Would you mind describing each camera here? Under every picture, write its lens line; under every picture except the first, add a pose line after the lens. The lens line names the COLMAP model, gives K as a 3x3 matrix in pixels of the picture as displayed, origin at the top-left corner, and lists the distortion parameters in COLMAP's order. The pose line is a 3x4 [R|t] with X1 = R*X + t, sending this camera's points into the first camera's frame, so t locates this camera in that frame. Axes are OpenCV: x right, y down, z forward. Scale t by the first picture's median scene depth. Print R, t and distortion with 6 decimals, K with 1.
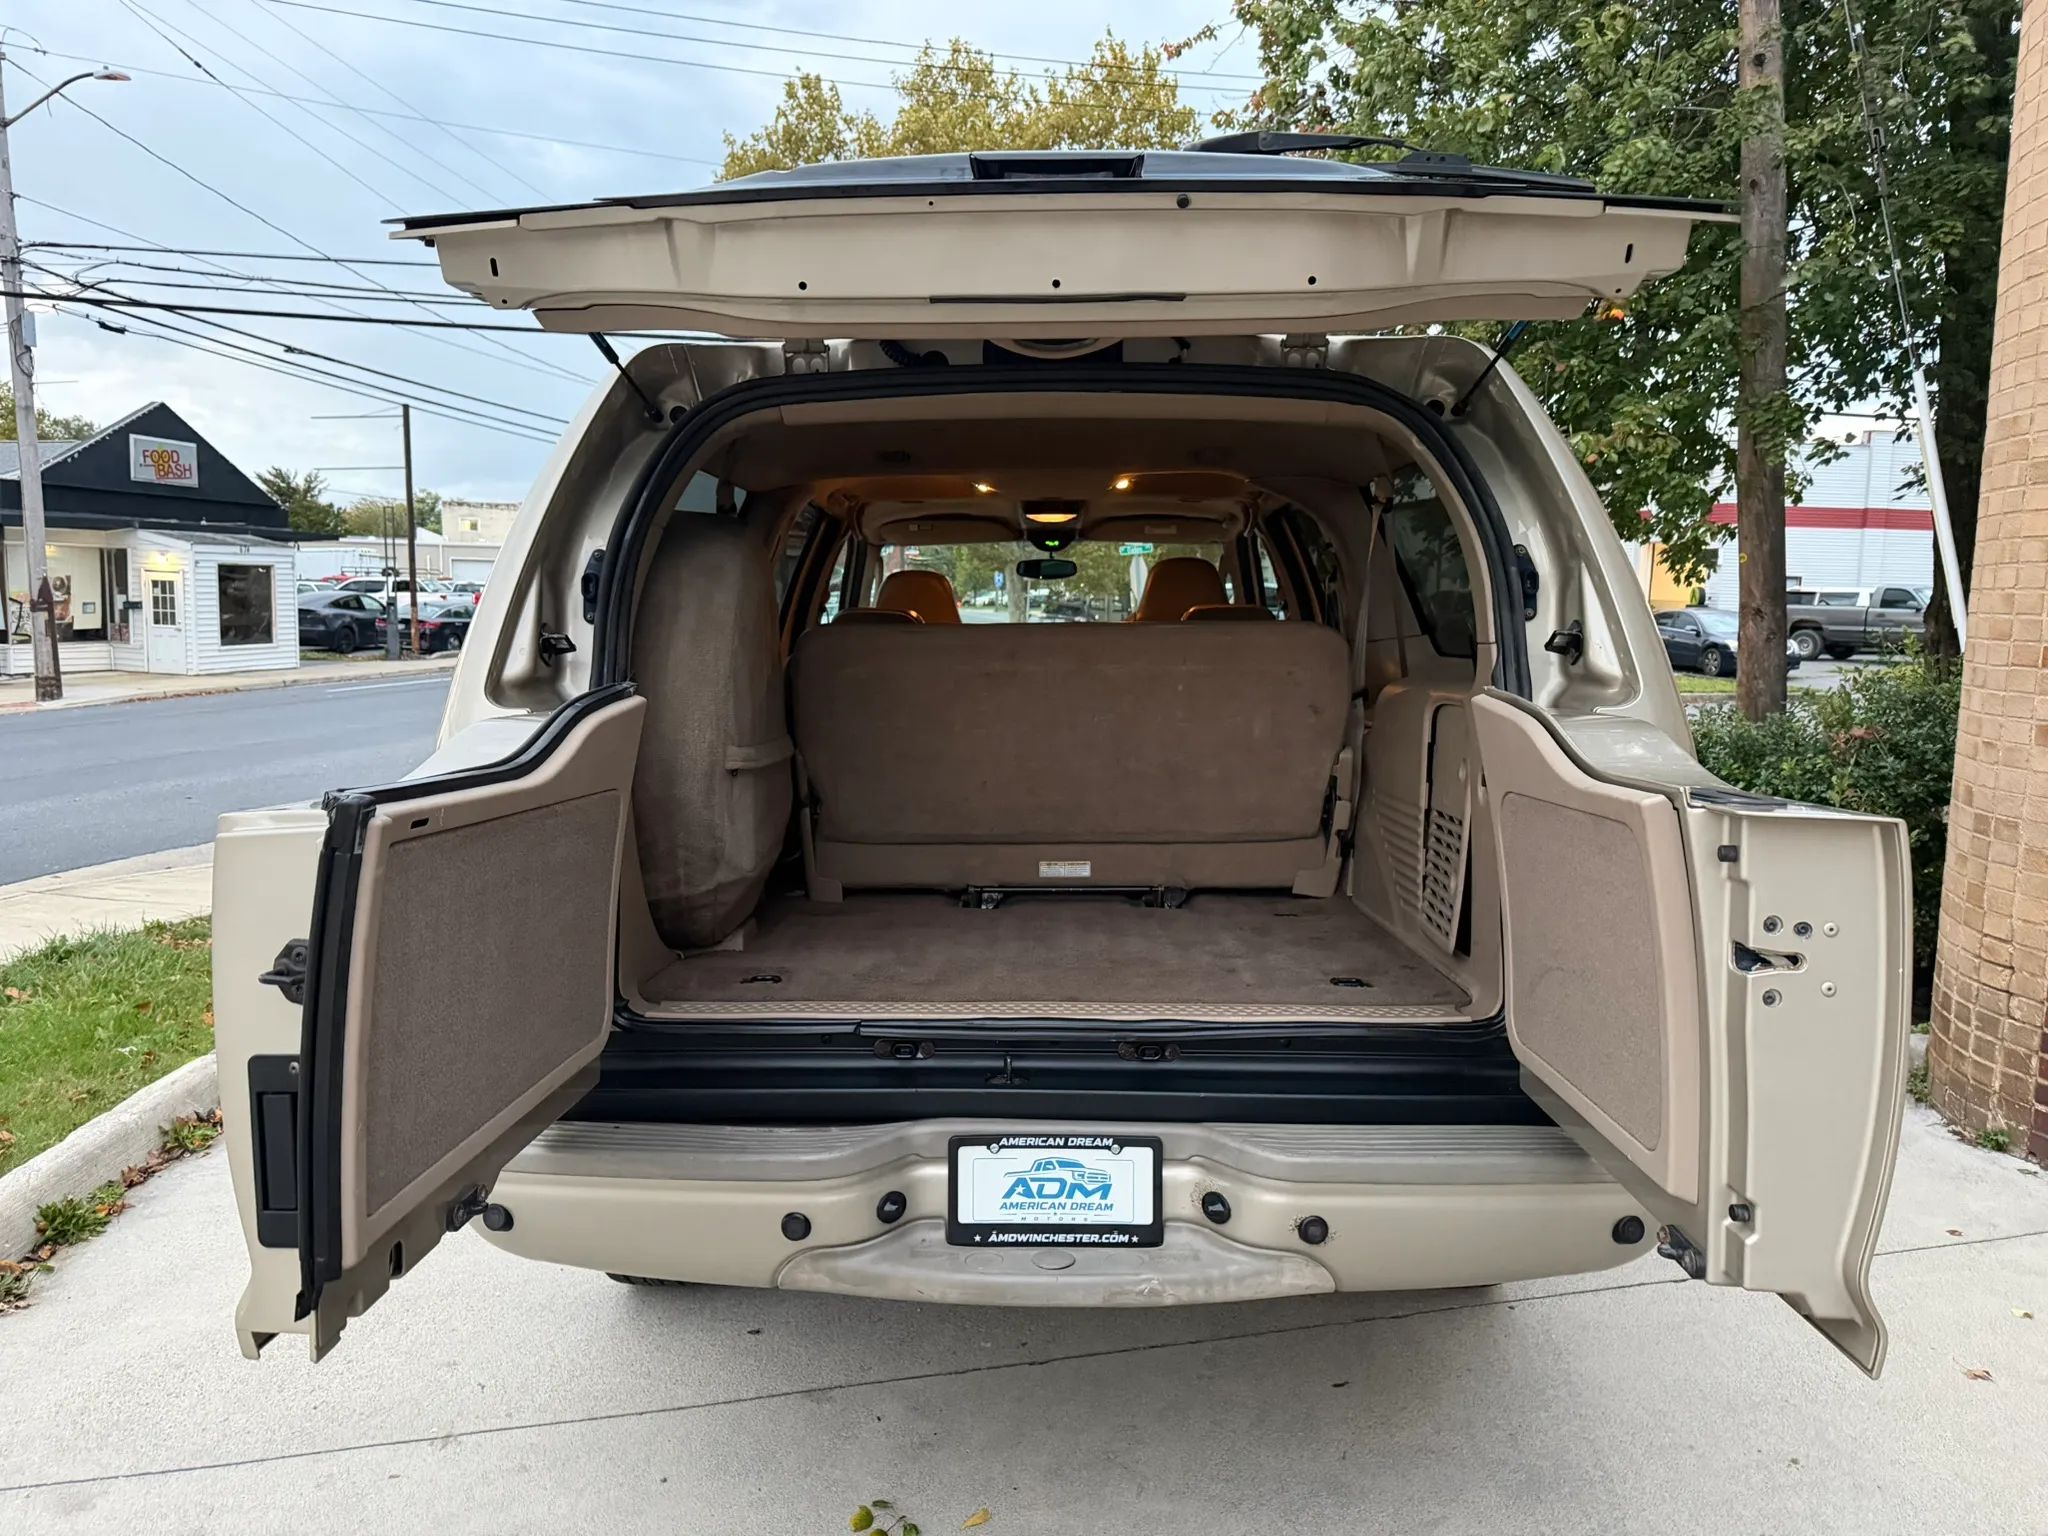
lens RADIAL K [[1466.8, 0, 1033.3], [0, 1466.8, 769.4], [0, 0, 1]] dist [0.036357, -0.036562]
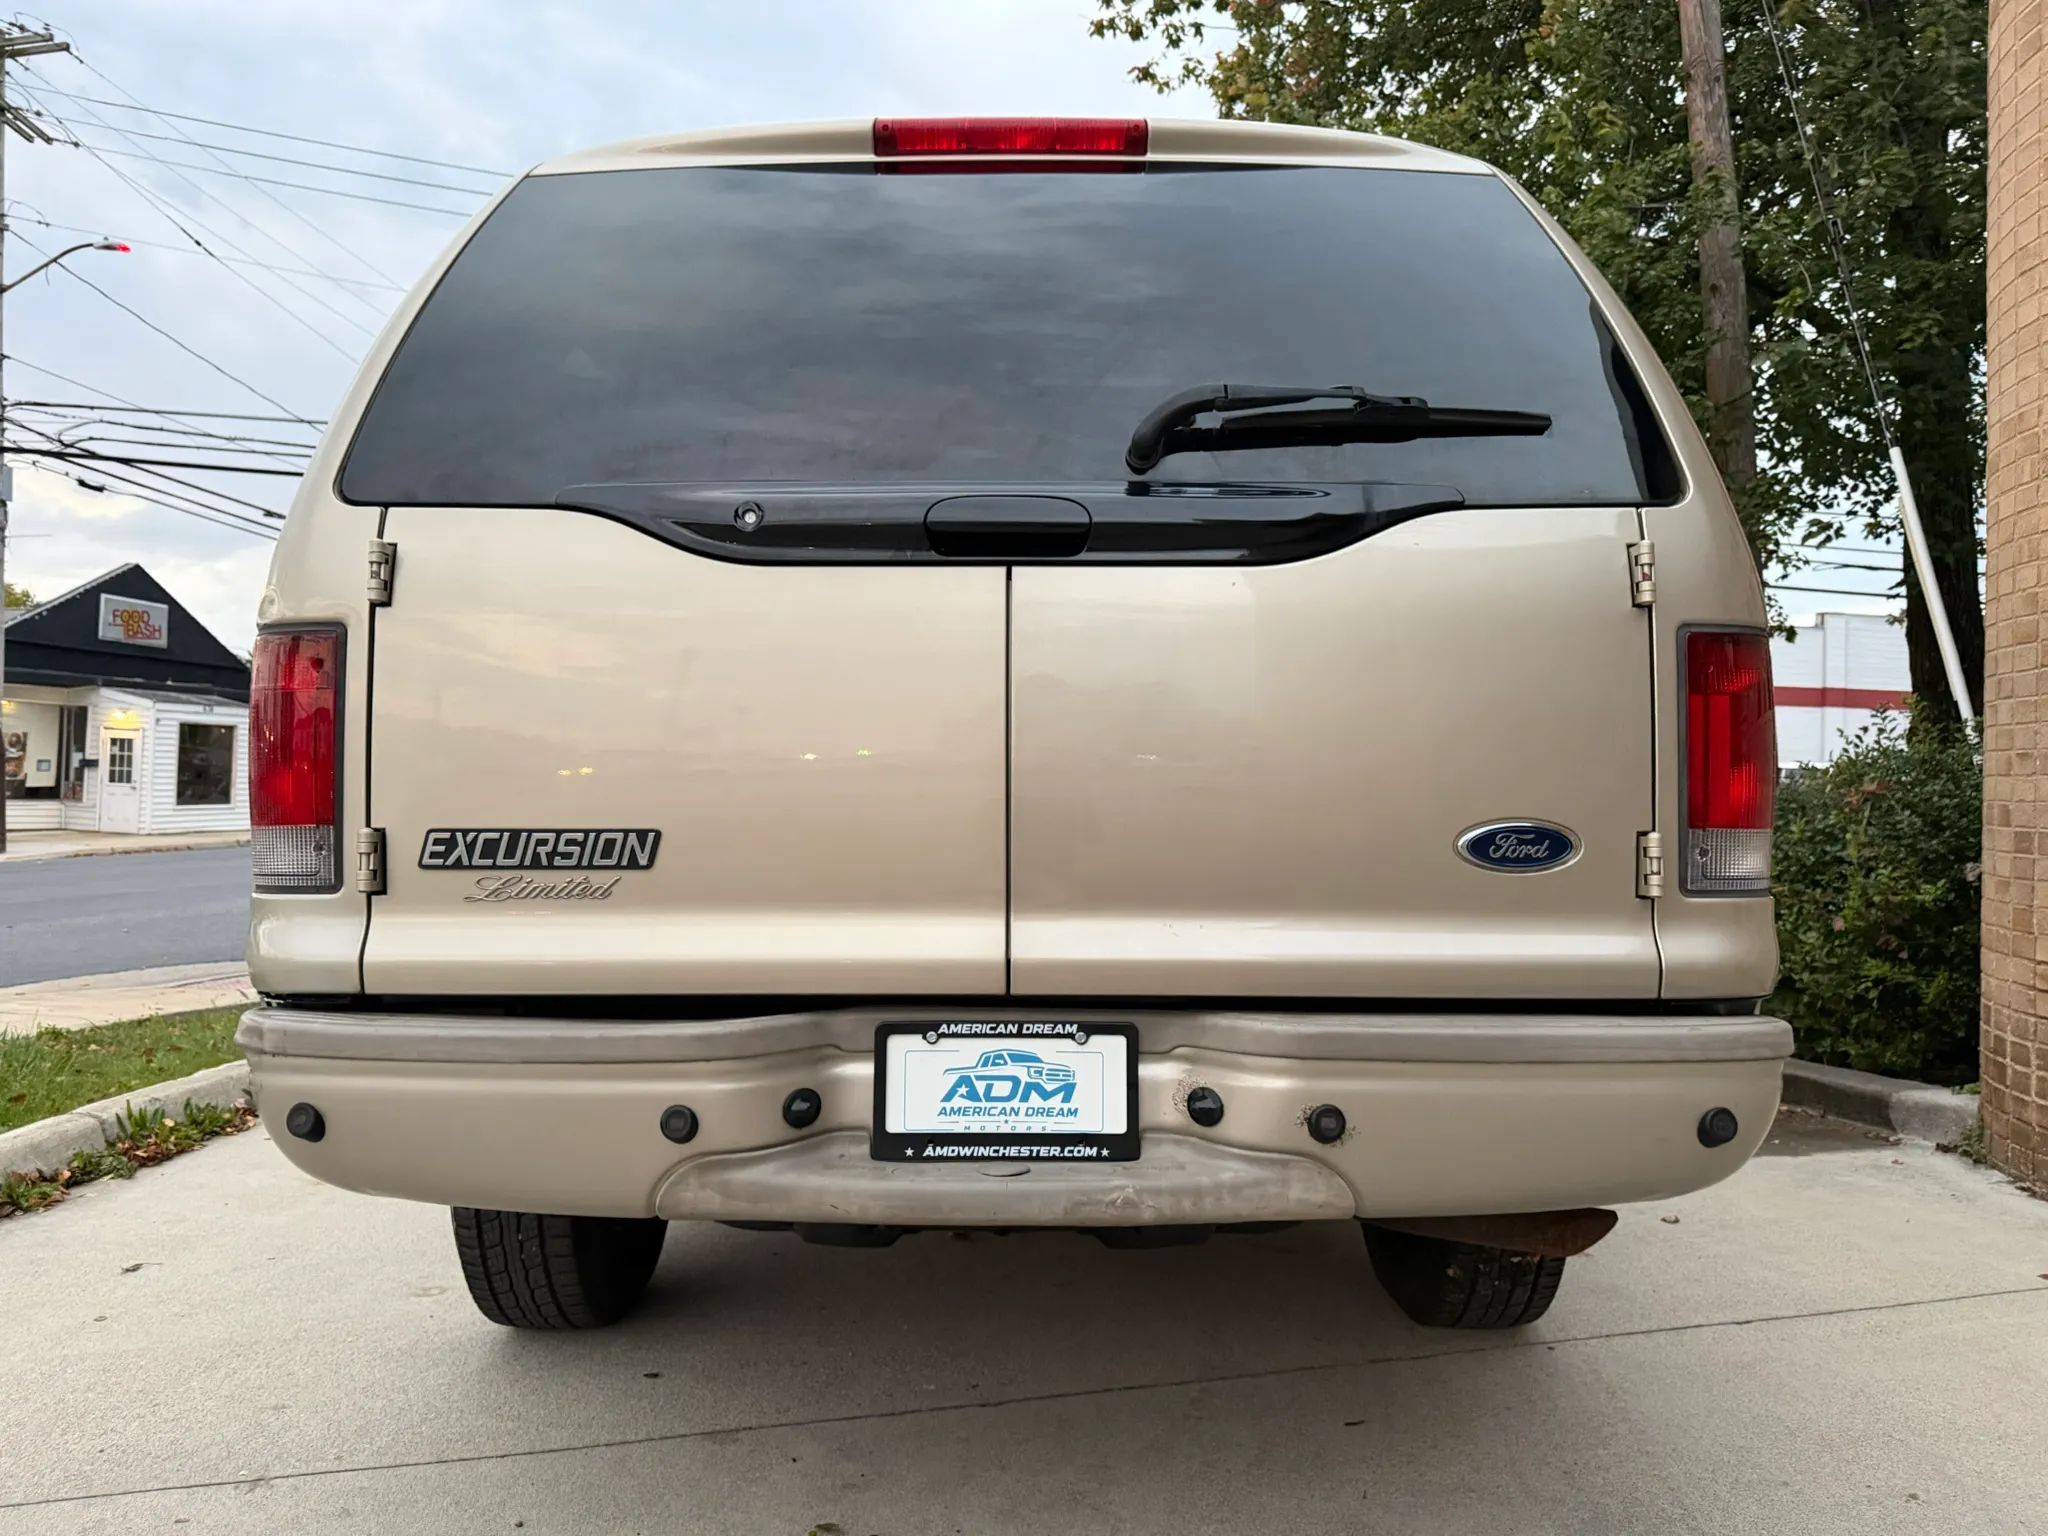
lens RADIAL K [[1466.8, 0, 1030.3], [0, 1466.8, 755.0], [0, 0, 1]] dist [0.036357, -0.036562]
pose [[0.999859, 0.003938, 0.016303, 0.009477], [-0.001667, 0.990566, -0.137026, 0.142935], [-0.016689, 0.136980, 0.990433, 0.116496]]
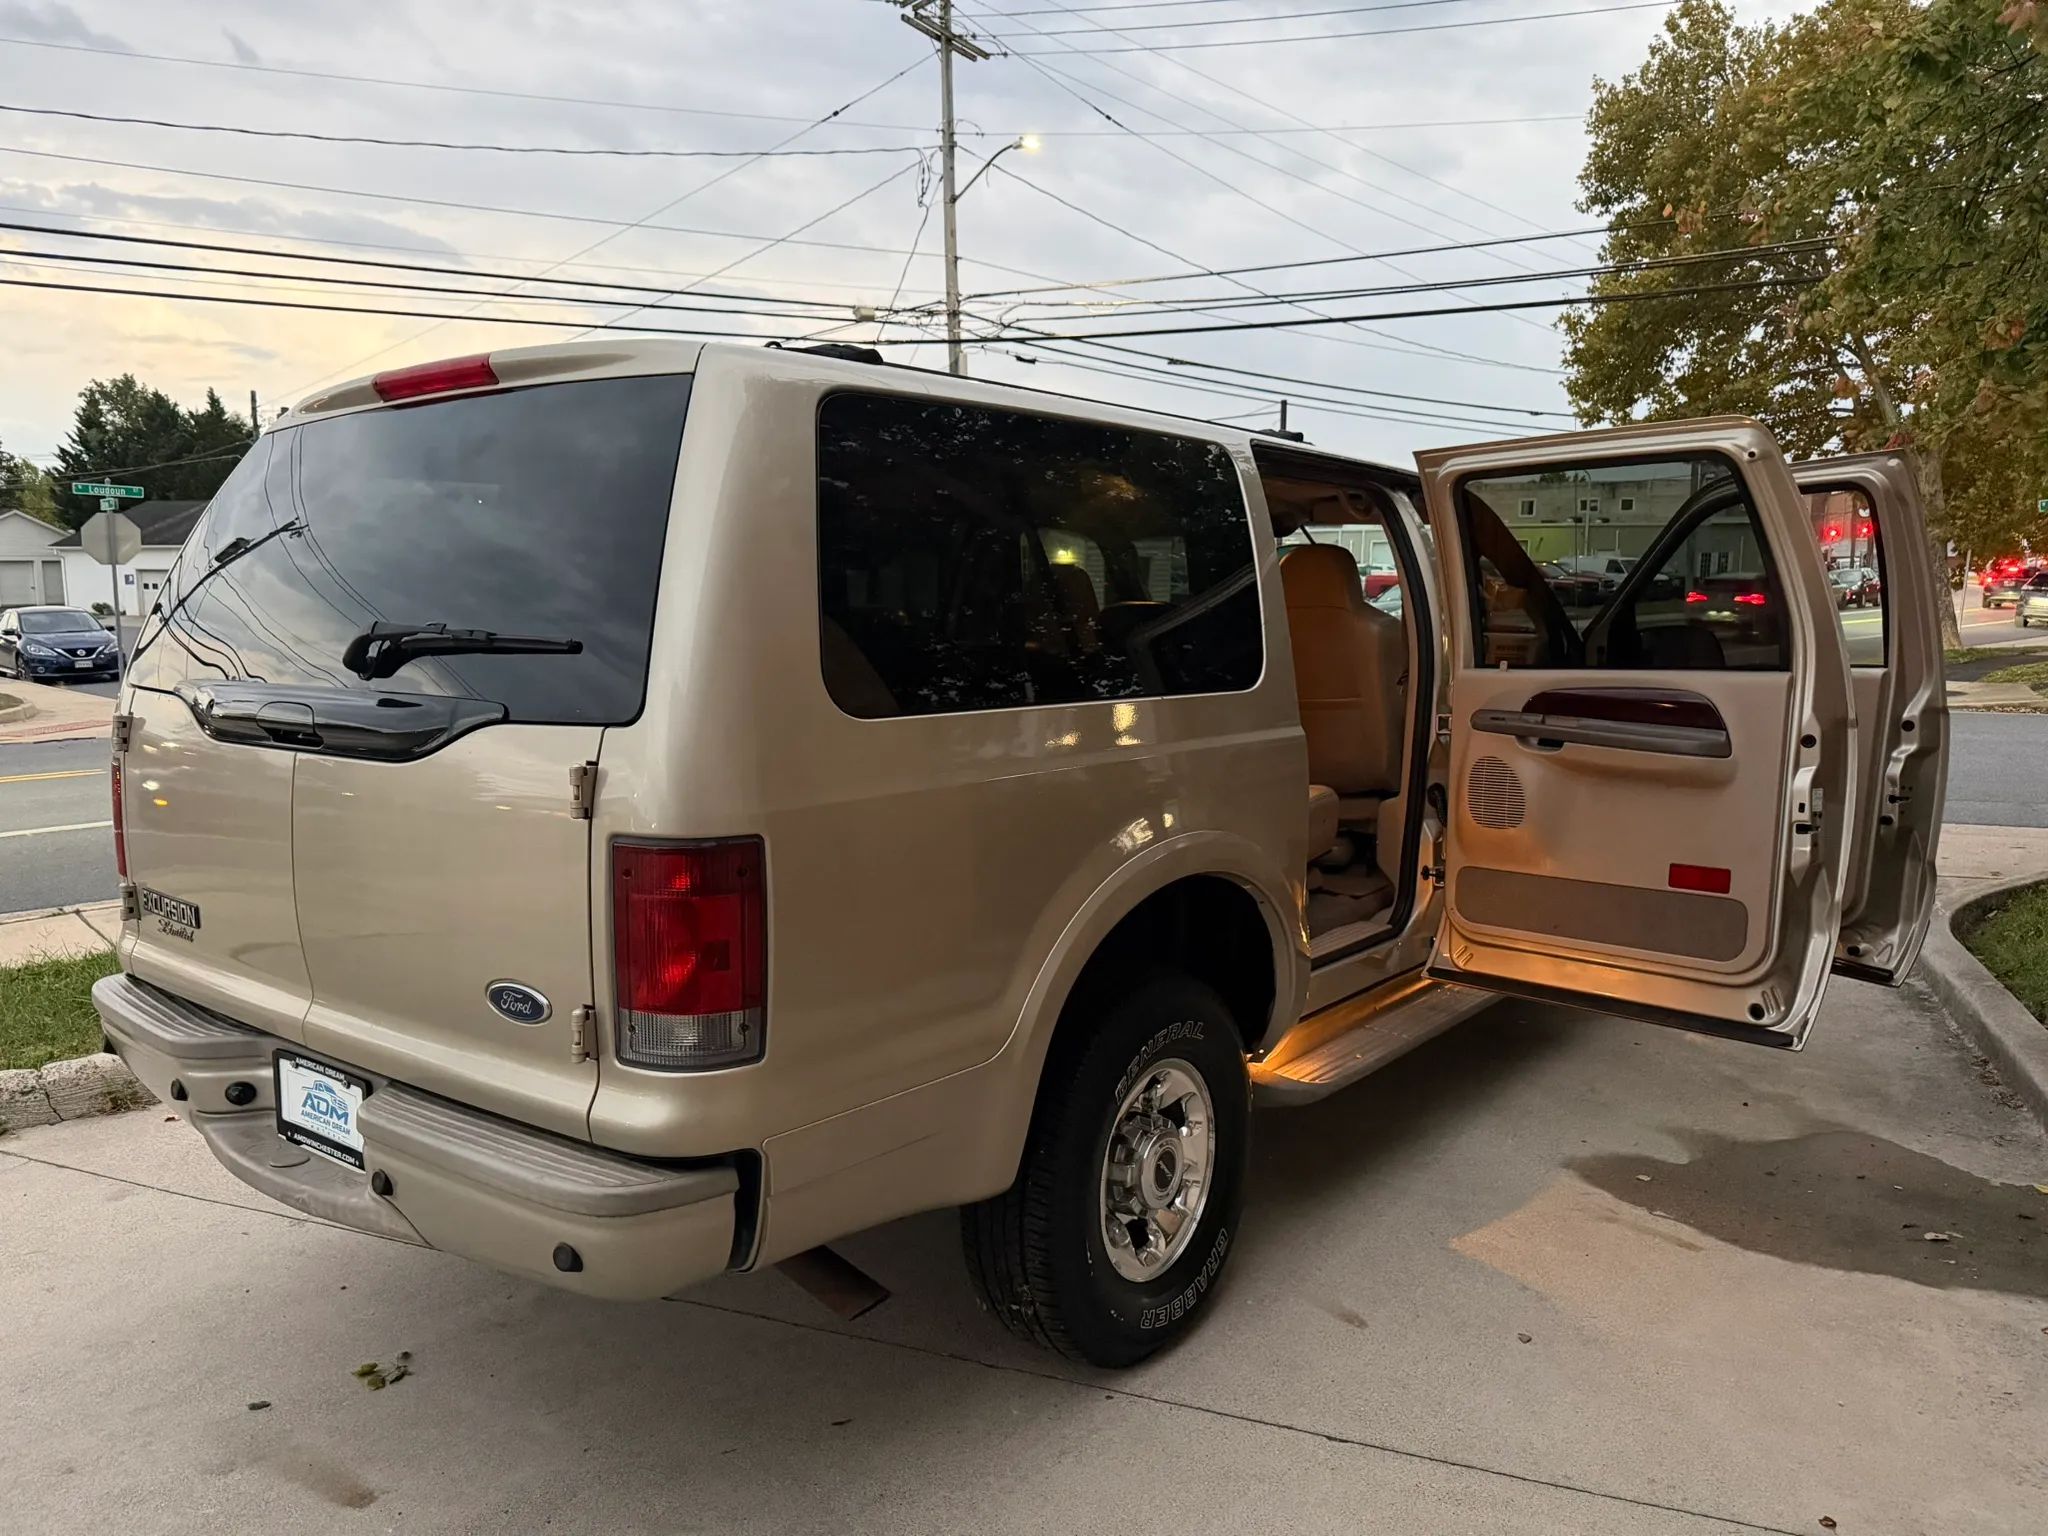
lens RADIAL K [[1466.8, 0, 1027.1], [0, 1466.8, 797.3], [0, 0, 1]] dist [0.036357, -0.036562]
pose [[0.804600, 0.077503, -0.588738, 0.774034], [-0.058387, 0.996967, 0.051449, -0.040164], [0.590940, -0.007021, 0.806685, 0.249690]]
